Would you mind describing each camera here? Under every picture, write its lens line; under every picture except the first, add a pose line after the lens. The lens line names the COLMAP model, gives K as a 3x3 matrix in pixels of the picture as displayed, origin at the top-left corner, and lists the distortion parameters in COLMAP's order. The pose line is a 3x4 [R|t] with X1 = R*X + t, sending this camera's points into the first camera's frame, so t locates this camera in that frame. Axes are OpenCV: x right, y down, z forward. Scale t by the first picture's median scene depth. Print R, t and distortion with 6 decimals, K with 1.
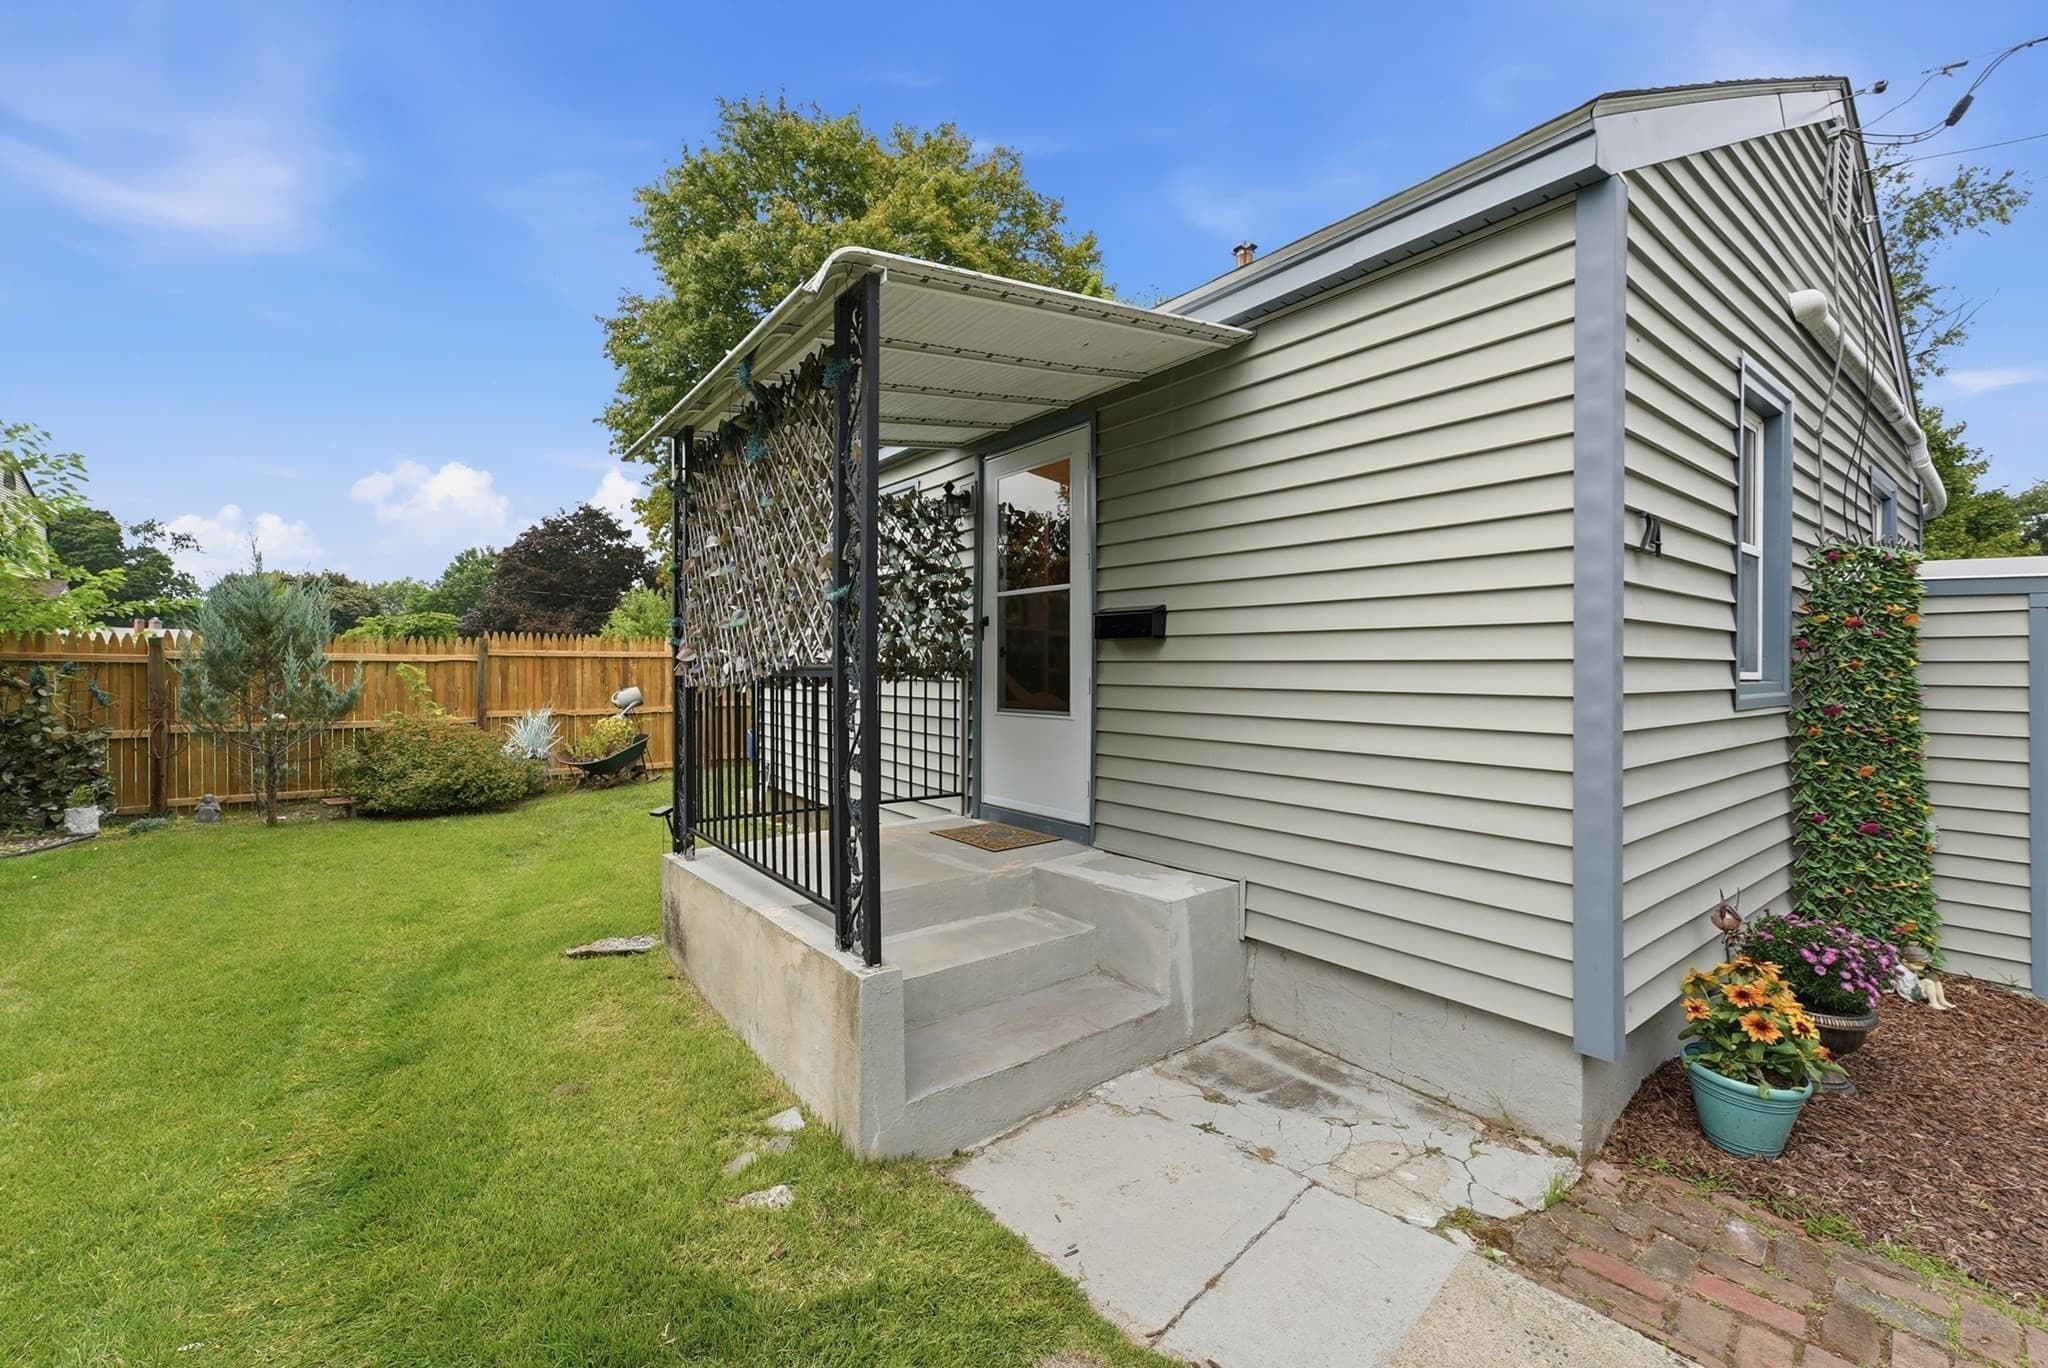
lens RADIAL K [[841.1, 0, 1029.2], [0, 841.1, 668.2], [0, 0, 1]] dist [-0.005632, 0.004093]
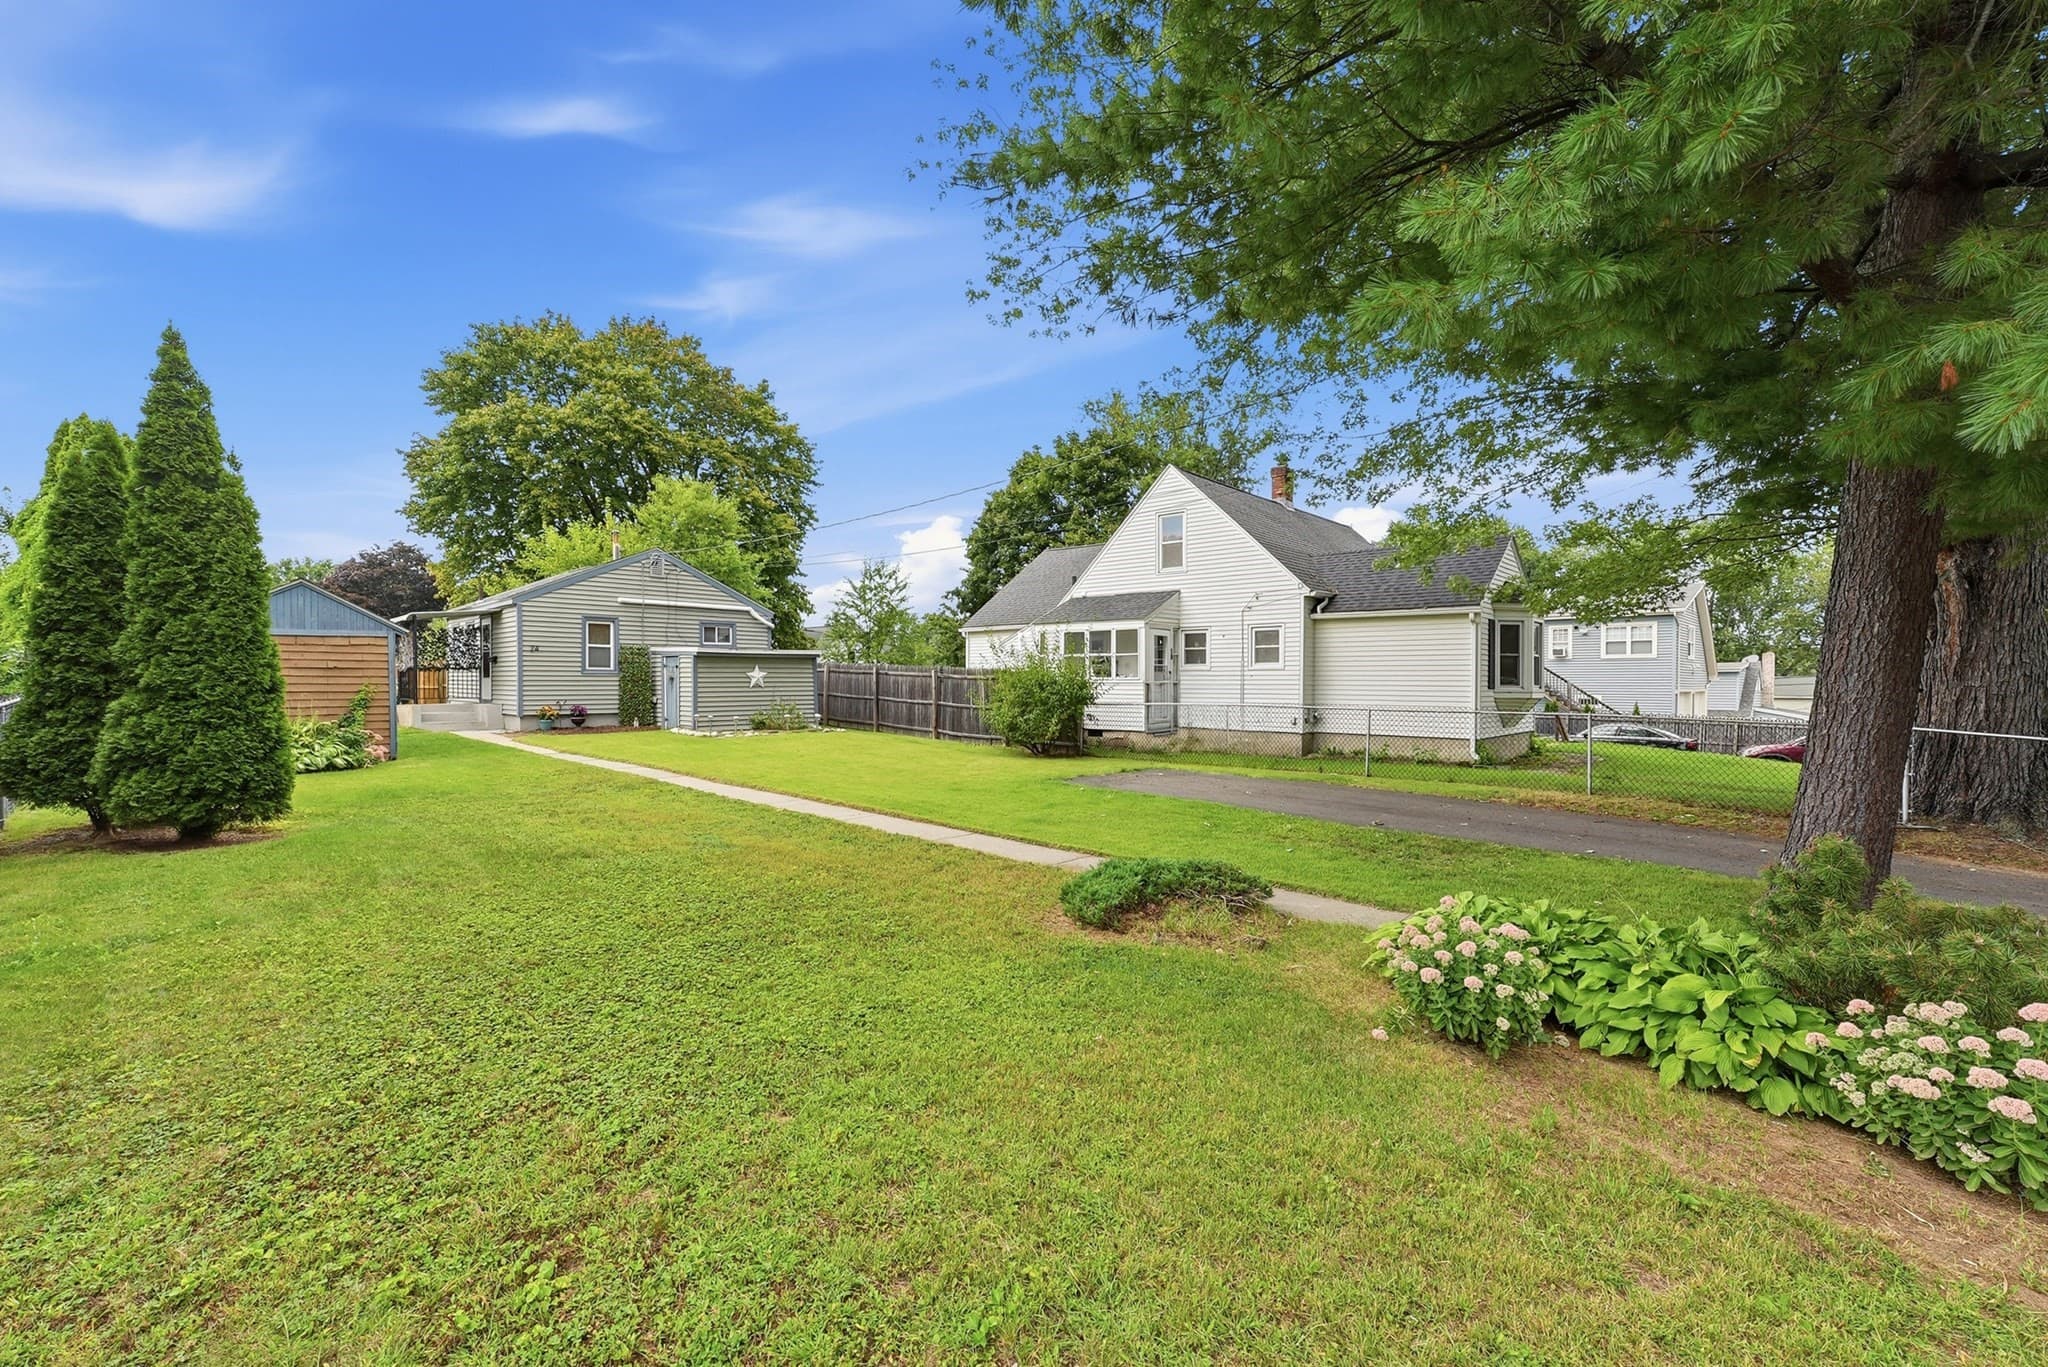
lens RADIAL K [[856.0, 0, 1014.9], [0, 856.0, 681.6], [0, 0, 1]] dist [0.014244, 0.000895]
pose [[0.992339, -0.002608, 0.123517, 1.492867], [0.001728, 0.999972, 0.007234, 0.029179], [-0.123532, -0.006965, 0.992316, -2.614896]]
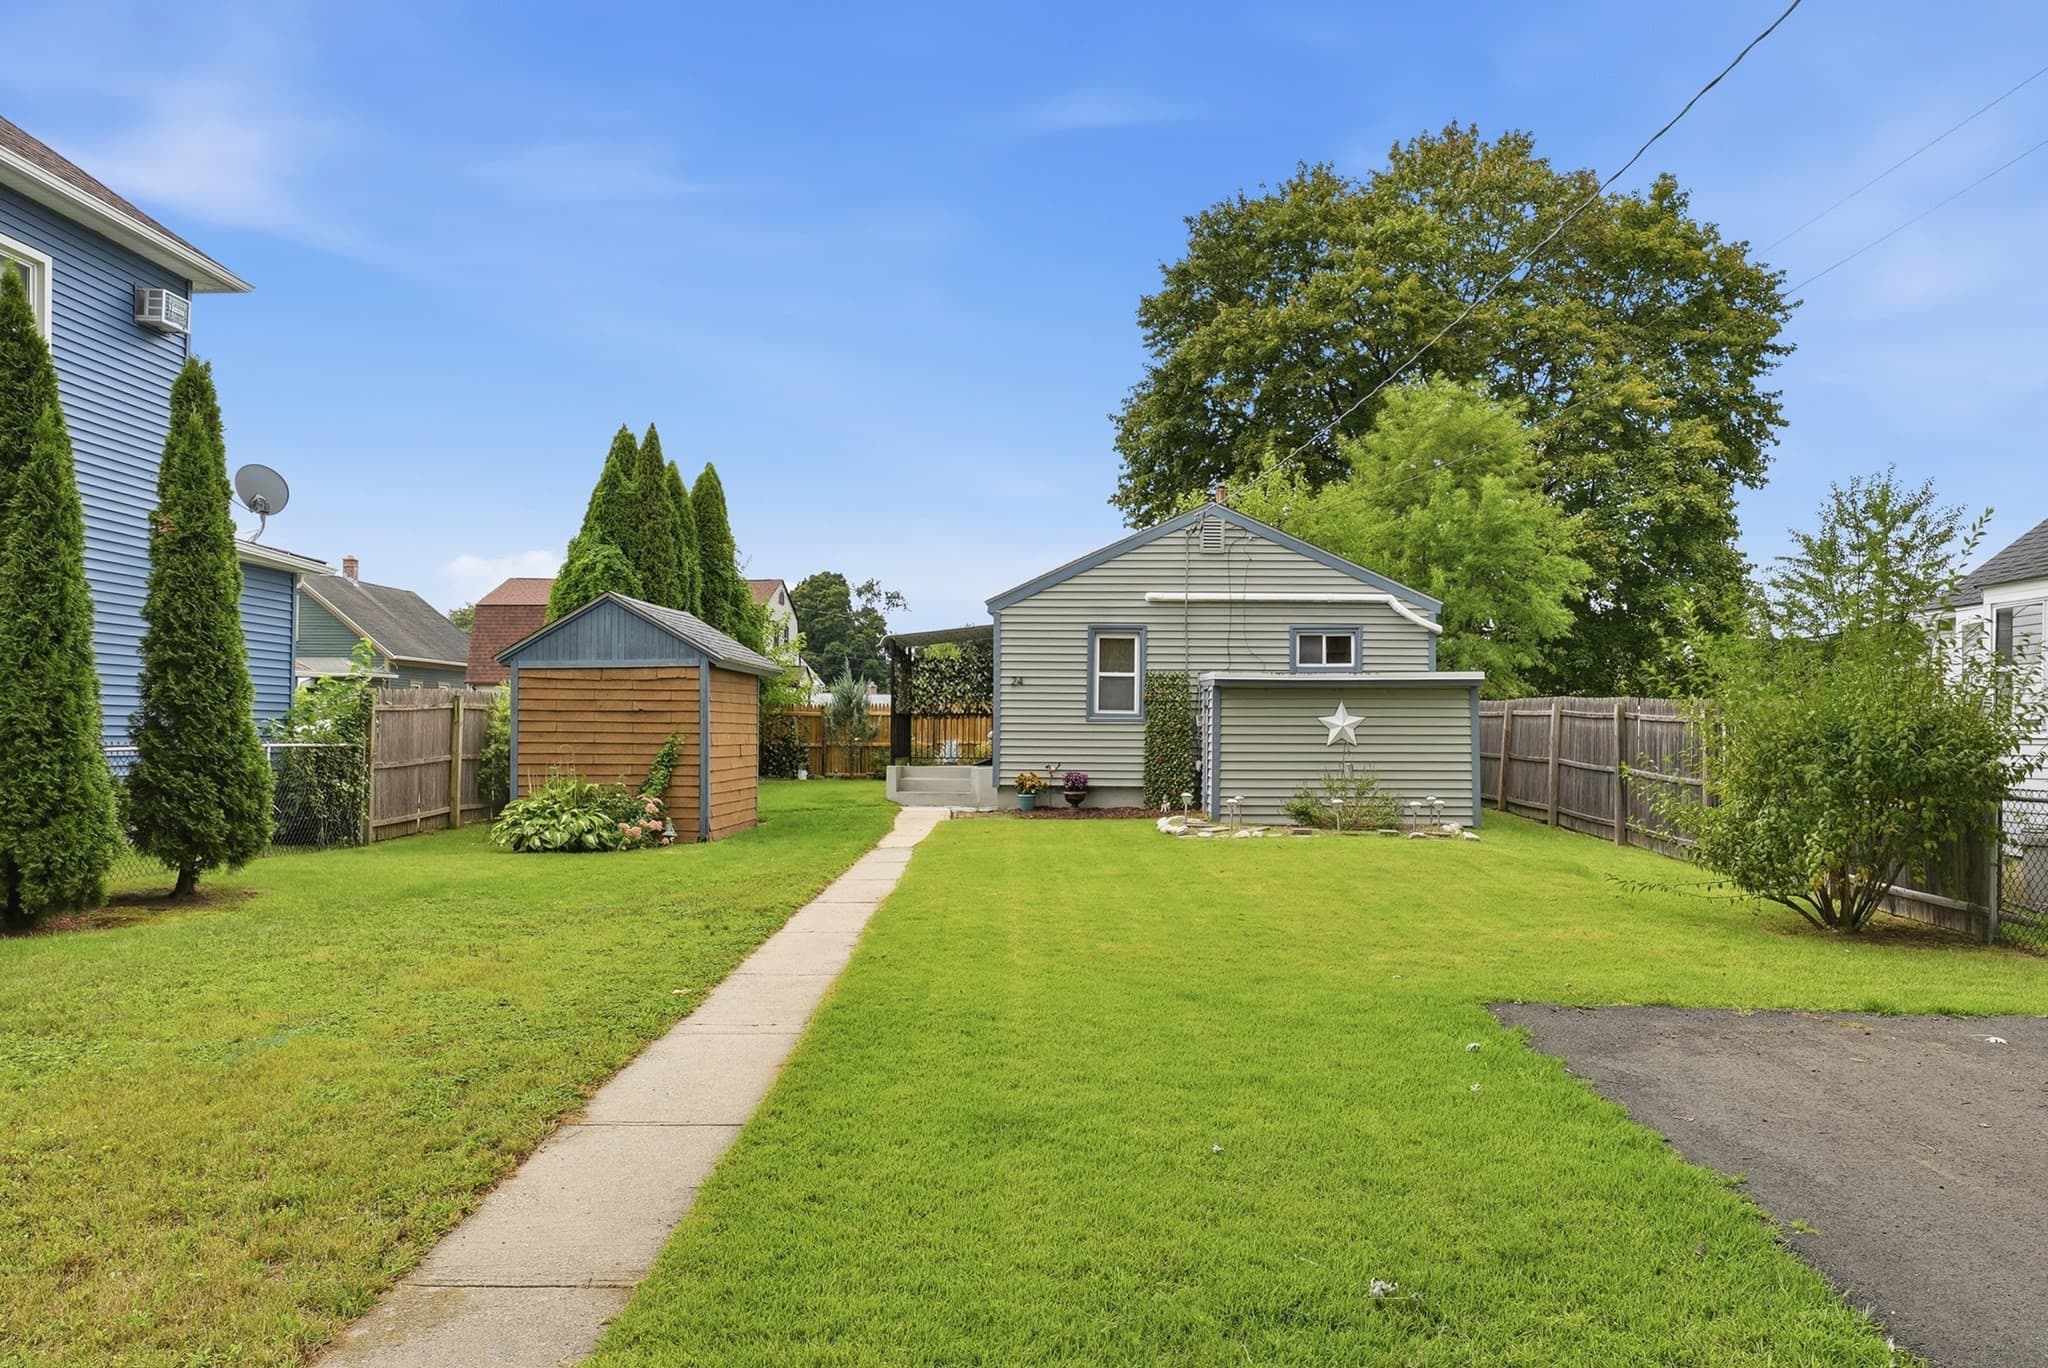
lens RADIAL K [[1403.3, 0, 1036.1], [0, 1403.3, 746.5], [0, 0, 1]] dist [-0.003130, 0.005969]
pose [[0.766020, 0.004360, -0.642802, 2.186727], [0.001350, 0.999964, 0.008392, 0.049352], [0.642816, -0.007297, 0.765986, -1.837830]]
